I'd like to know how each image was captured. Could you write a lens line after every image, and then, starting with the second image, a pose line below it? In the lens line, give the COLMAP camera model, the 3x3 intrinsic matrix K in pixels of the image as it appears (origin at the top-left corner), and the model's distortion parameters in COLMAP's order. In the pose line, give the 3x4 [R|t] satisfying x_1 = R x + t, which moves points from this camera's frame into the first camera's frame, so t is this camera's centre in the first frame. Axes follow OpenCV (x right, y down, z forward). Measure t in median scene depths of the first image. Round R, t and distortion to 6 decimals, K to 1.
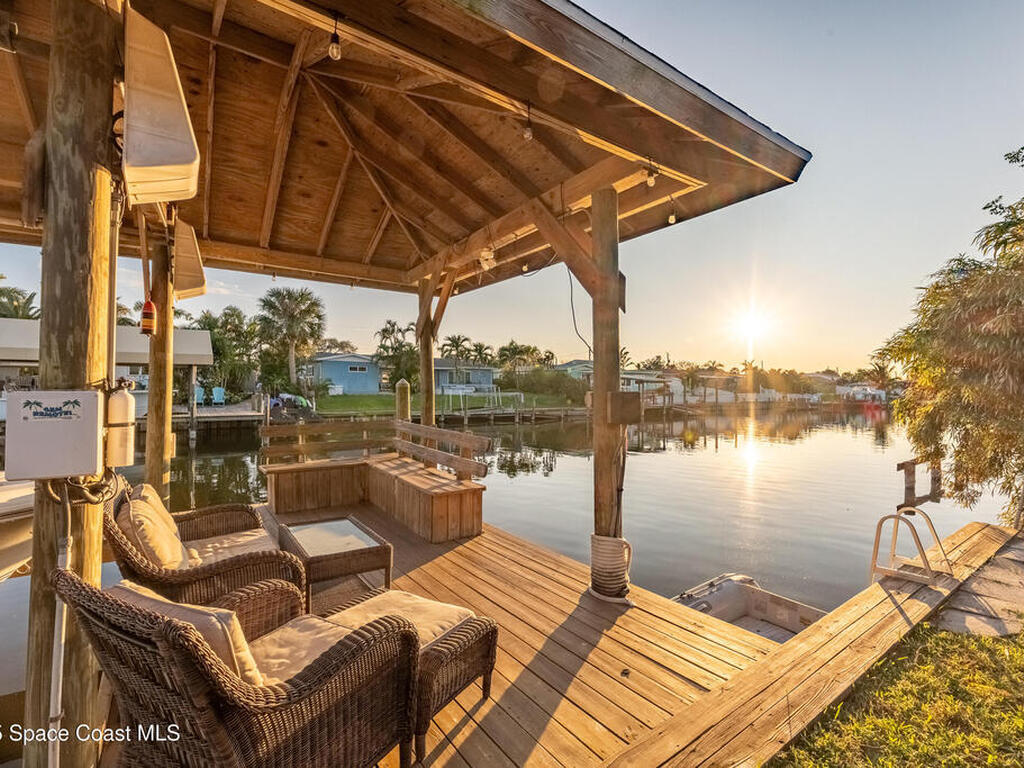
lens RADIAL K [[475.7, 0, 512.0], [0, 475.7, 384.0], [0, 0, 1]] dist [-0.023327, 0.000009]
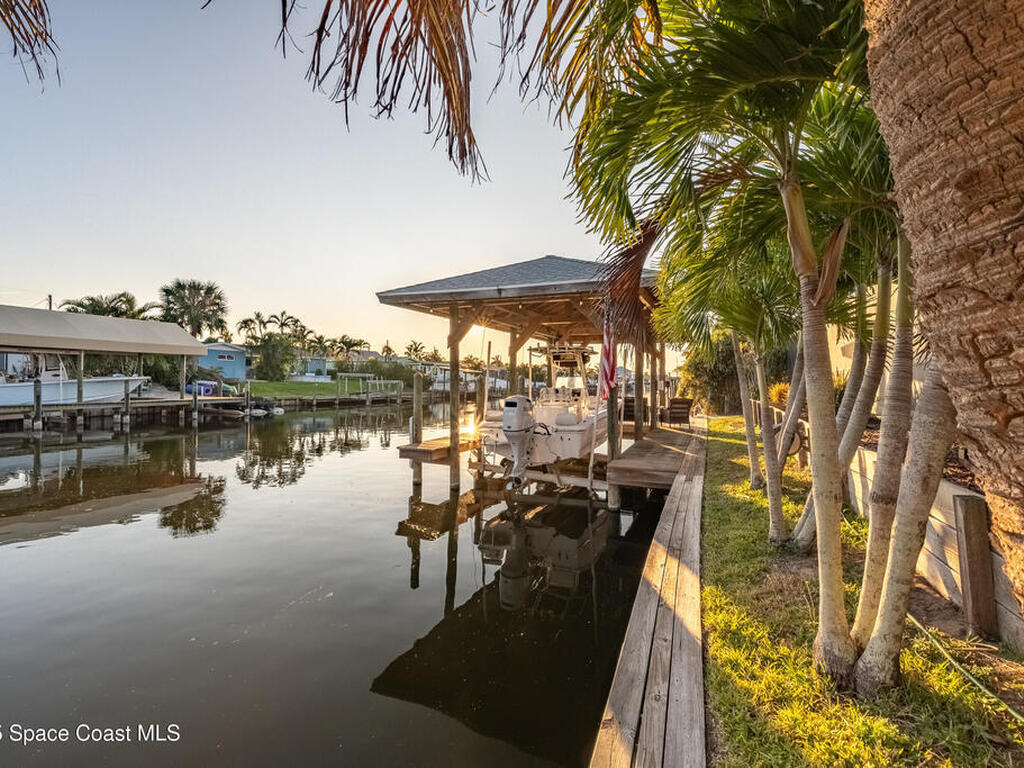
lens RADIAL K [[475.7, 0, 512.0], [0, 475.7, 384.0], [0, 0, 1]] dist [-0.023327, 0.000009]
pose [[0.846353, 0.000711, 0.532622, -0.338401], [-0.013686, 0.999698, 0.020414, -0.002532], [-0.532447, -0.024567, 0.846107, -0.213140]]
